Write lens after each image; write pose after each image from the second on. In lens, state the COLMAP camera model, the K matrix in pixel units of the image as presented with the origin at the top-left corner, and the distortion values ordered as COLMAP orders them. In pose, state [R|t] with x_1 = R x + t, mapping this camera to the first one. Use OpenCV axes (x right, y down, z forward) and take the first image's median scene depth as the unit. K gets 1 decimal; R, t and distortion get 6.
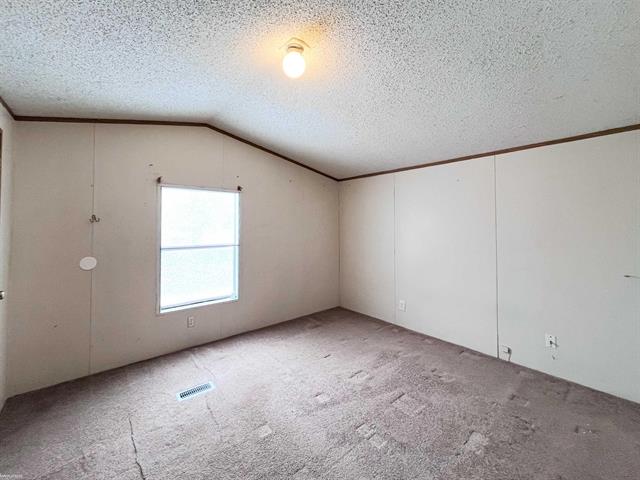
lens RADIAL K [[272.2, 0, 308.9], [0, 272.2, 222.5], [0, 0, 1]] dist [-0.000981, -0.000327]
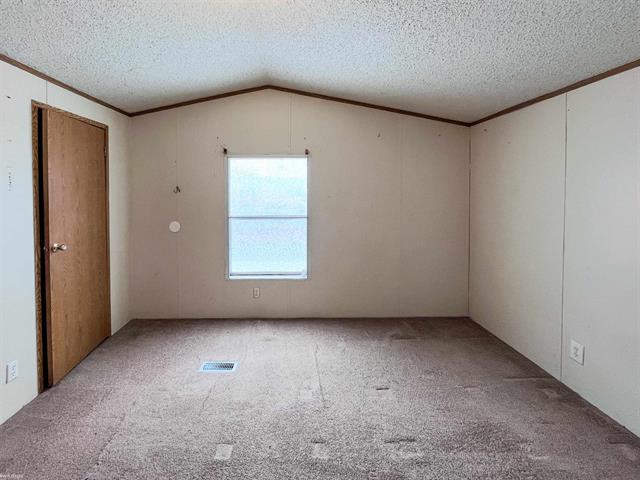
lens RADIAL K [[276.2, 0, 319.2], [0, 276.2, 201.9], [0, 0, 1]] dist [-0.000339, -0.000565]
pose [[0.773578, 0.018325, -0.633436, 0.363254], [0.007995, 0.999220, 0.038670, -0.000578], [0.633651, -0.034979, 0.772828, 0.376202]]
